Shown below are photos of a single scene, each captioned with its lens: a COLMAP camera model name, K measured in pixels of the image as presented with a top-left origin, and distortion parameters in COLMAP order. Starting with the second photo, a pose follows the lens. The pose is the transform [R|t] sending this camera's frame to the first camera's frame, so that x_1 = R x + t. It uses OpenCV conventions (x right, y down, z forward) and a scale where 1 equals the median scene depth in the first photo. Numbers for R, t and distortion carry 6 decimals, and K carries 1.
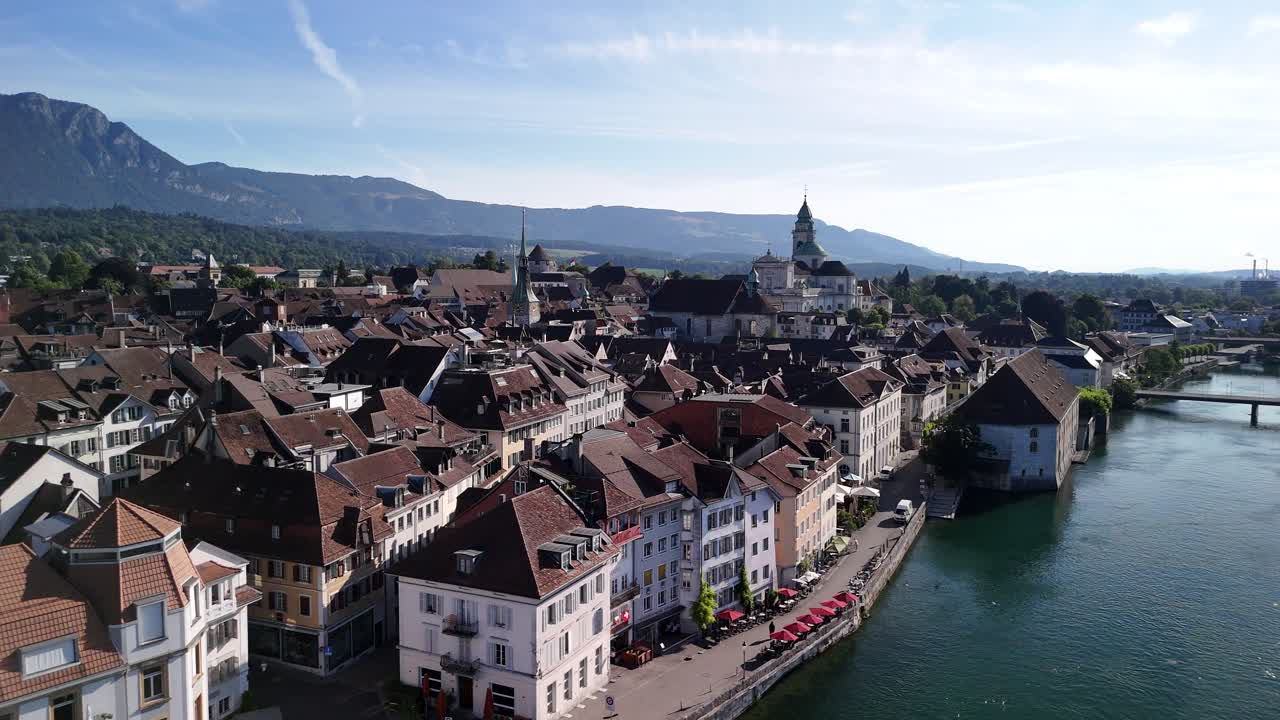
lens RADIAL K [[938.4, 0, 640.0], [0, 938.4, 360.0], [0, 0, 1]] dist [0.084347, -0.080733]
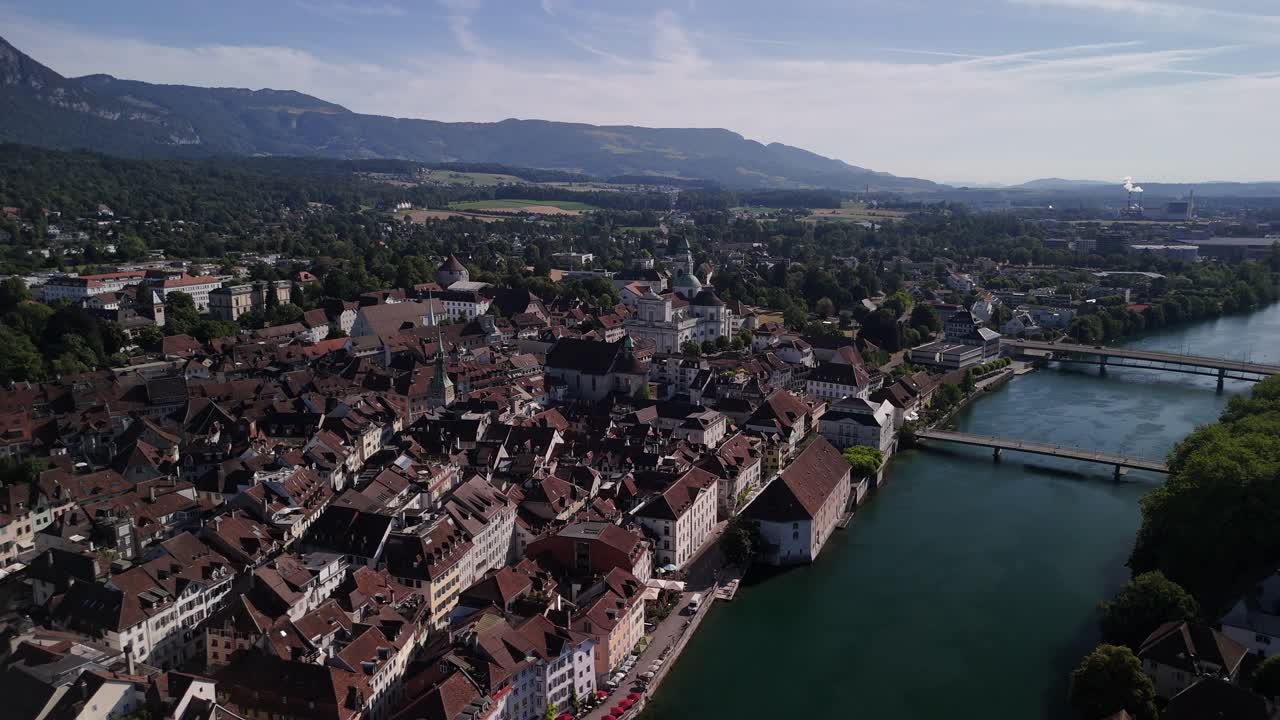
lens RADIAL K [[938.4, 0, 640.0], [0, 938.4, 360.0], [0, 0, 1]] dist [0.084347, -0.080733]
pose [[0.996339, -0.016982, 0.083784, 0.061636], [0.009091, 0.995560, 0.093685, -0.357439], [-0.085003, -0.092580, 0.992070, -0.458269]]
